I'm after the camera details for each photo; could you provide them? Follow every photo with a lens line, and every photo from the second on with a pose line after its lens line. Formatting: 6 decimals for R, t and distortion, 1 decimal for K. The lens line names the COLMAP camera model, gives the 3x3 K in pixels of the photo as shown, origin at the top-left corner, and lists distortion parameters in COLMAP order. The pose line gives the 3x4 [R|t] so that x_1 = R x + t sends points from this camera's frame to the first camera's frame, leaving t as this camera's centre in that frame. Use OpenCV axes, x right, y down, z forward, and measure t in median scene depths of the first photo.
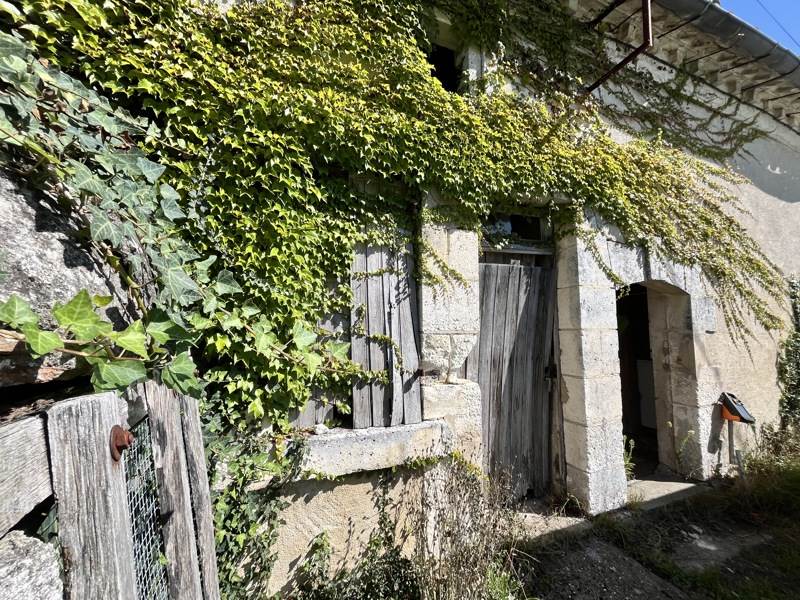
lens RADIAL K [[322.6, 0, 403.0], [0, 322.6, 297.8], [0, 0, 1]] dist [-0.015377, 0.000060]
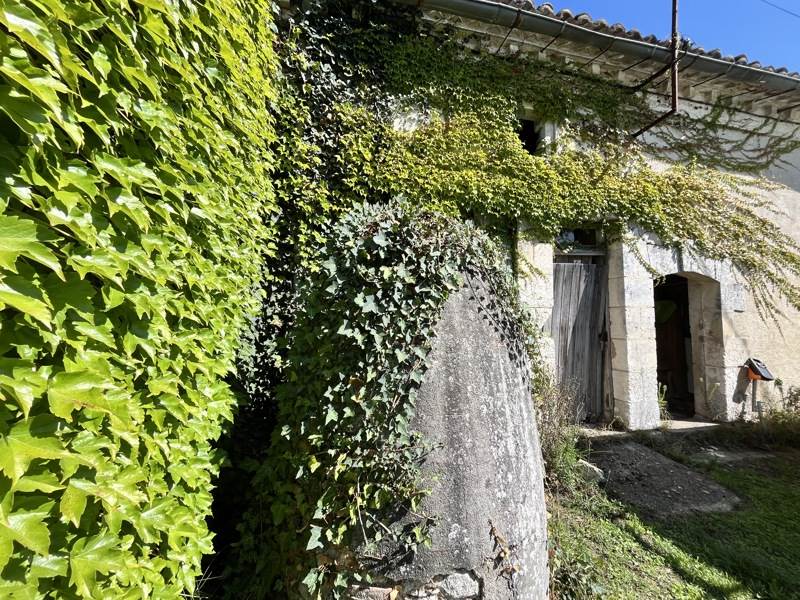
lens RADIAL K [[322.6, 0, 399.7], [0, 322.6, 298.7], [0, 0, 1]] dist [-0.015377, 0.000060]
pose [[0.986900, -0.005033, -0.161252, -0.208583], [0.008830, 0.999700, 0.022840, 0.018460], [0.161088, -0.023964, 0.986649, -0.562923]]
